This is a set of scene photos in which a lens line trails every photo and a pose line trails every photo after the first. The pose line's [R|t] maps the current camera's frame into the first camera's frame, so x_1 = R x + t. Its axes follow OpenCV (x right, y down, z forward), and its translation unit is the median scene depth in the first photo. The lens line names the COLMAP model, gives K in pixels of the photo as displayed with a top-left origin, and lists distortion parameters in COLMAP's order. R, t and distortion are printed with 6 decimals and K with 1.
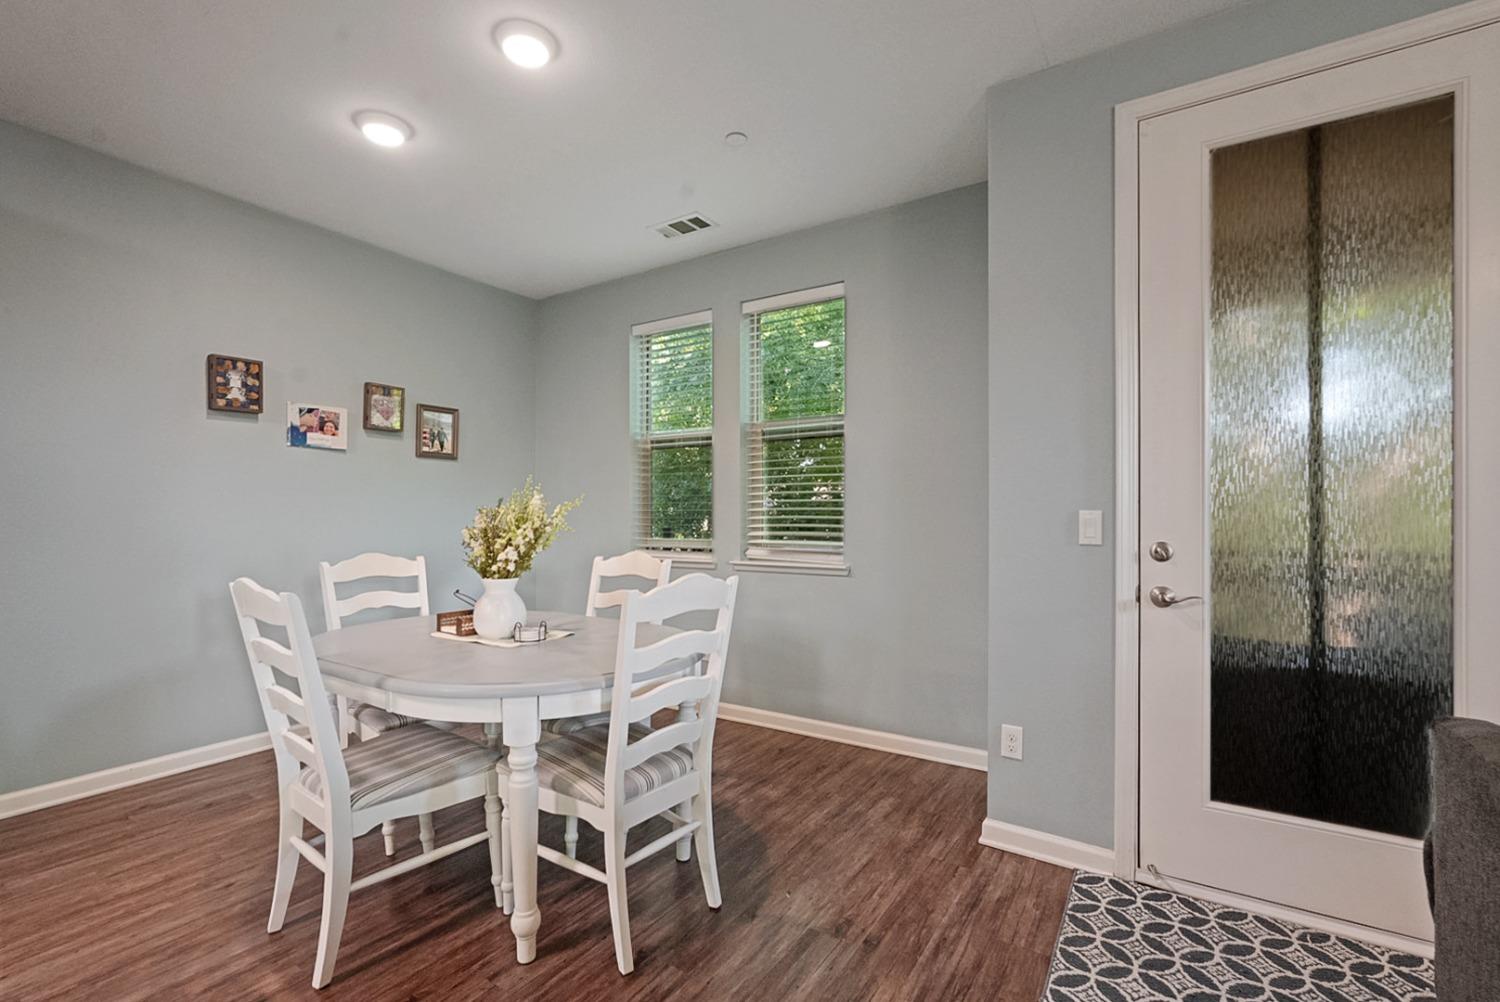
lens RADIAL K [[666.8, 0, 751.6], [0, 666.8, 522.3], [0, 0, 1]] dist [-0.006863, 0.001146]
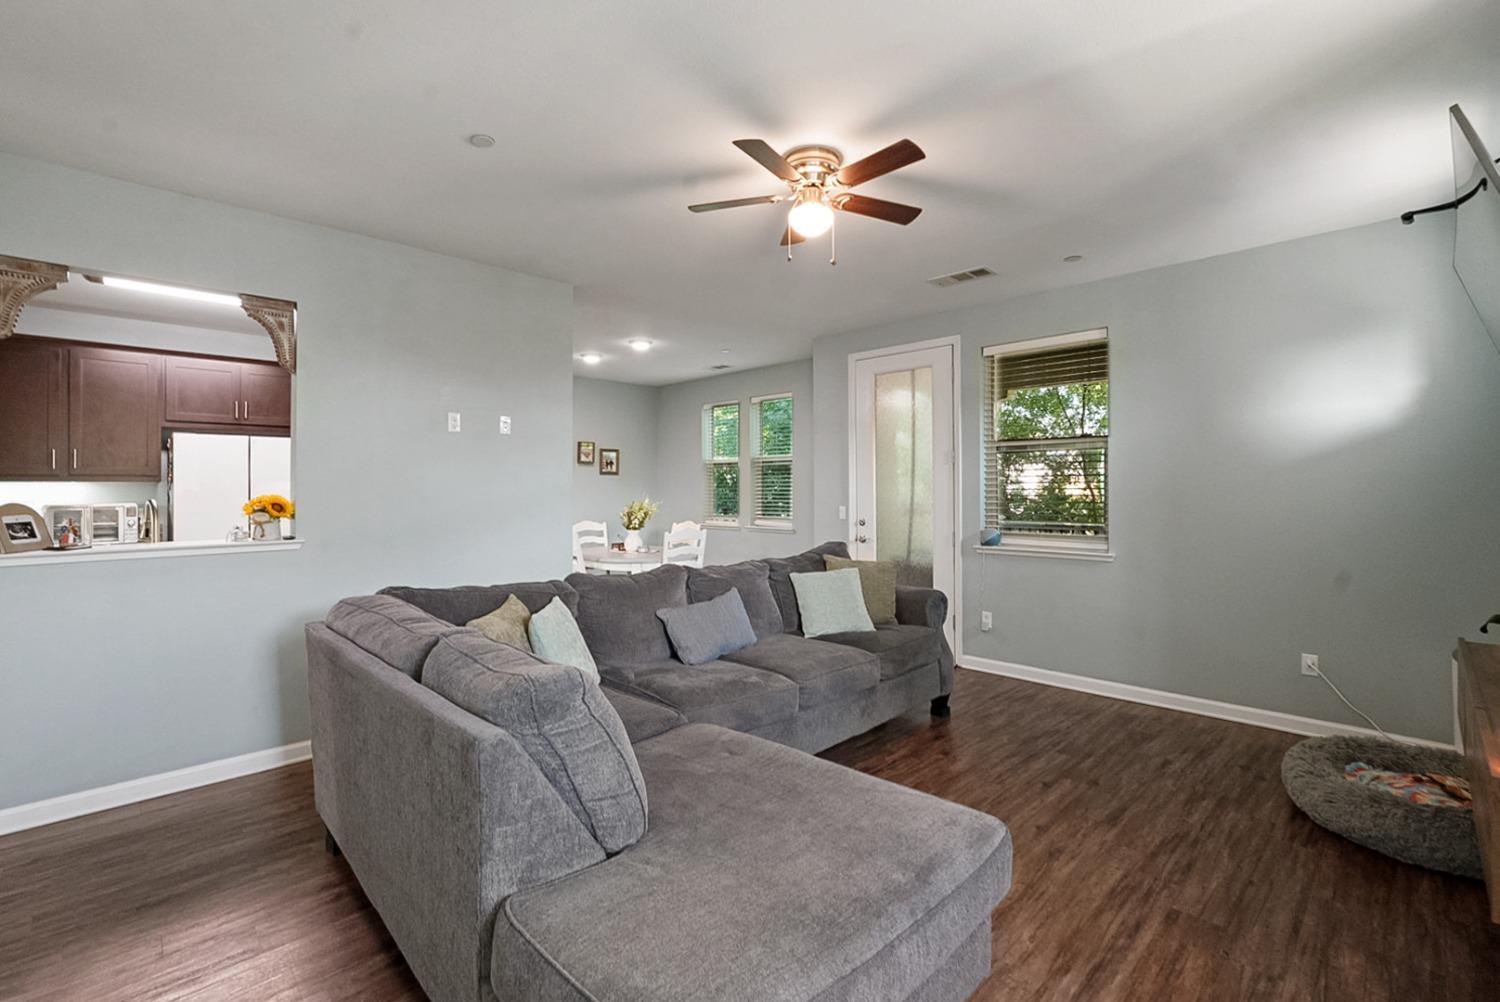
lens RADIAL K [[666.8, 0, 744.9], [0, 666.8, 492.1], [0, 0, 1]] dist [-0.006863, 0.001146]
pose [[0.974134, -0.002700, -0.225955, 0.701796], [0.002028, 0.999993, -0.003207, -0.064056], [0.225962, 0.002666, 0.974132, -1.594747]]
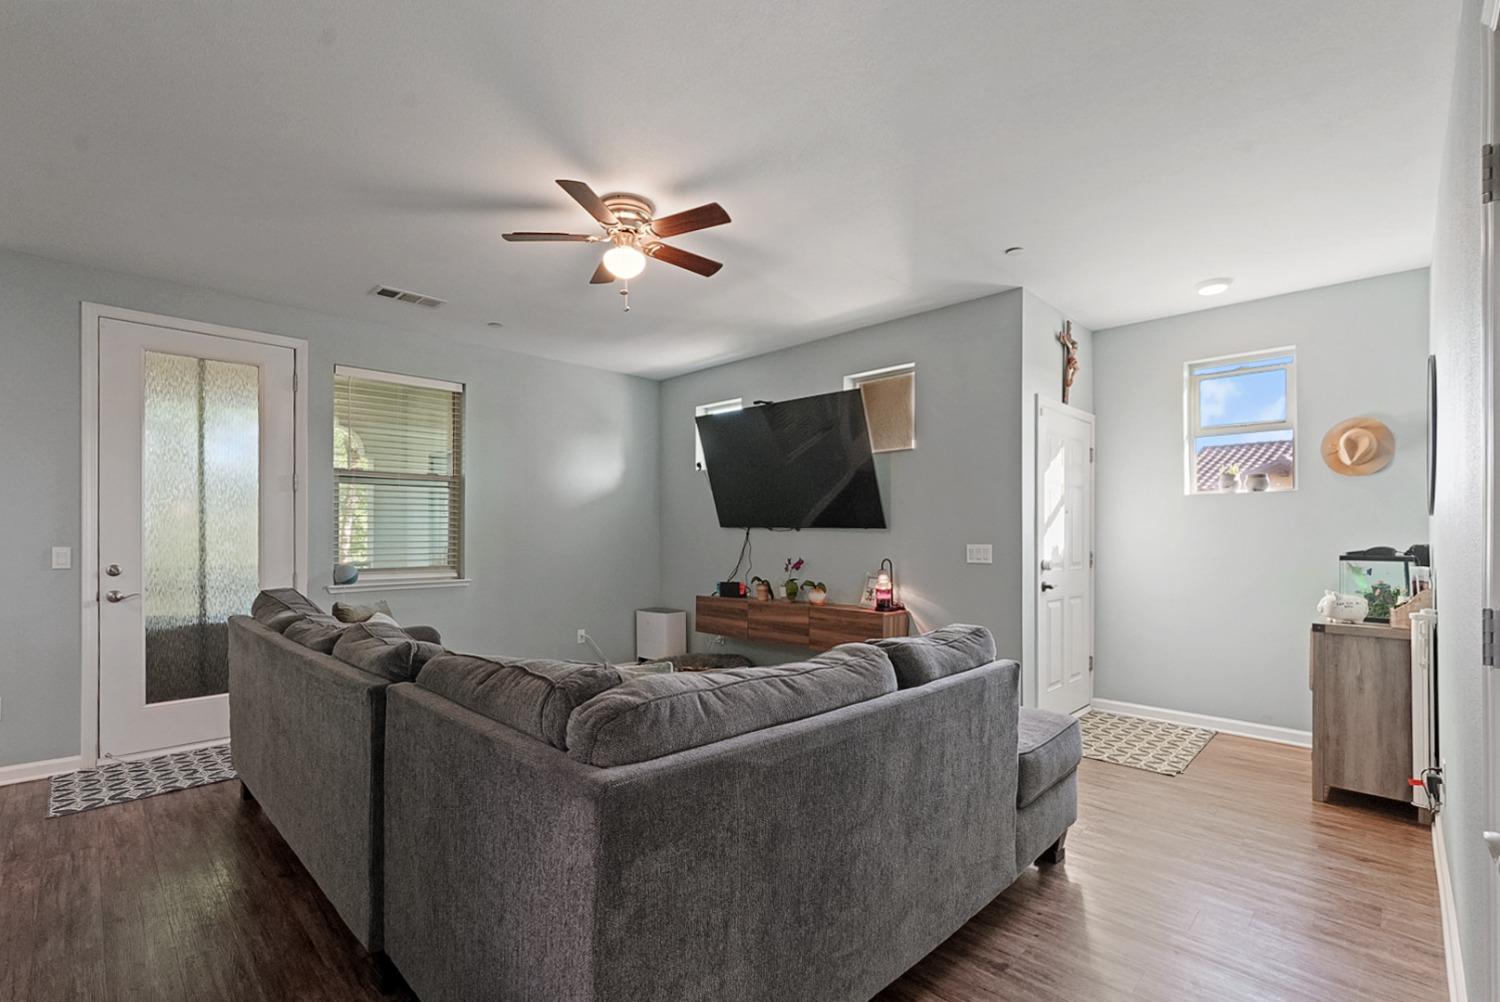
lens RADIAL K [[666.8, 0, 744.8], [0, 666.8, 528.1], [0, 0, 1]] dist [-0.006863, 0.001146]
pose [[0.220307, 0.004531, 0.975420, -0.652363], [0.005201, 0.999970, -0.005819, -0.044512], [-0.975417, 0.006355, 0.220277, -0.908556]]
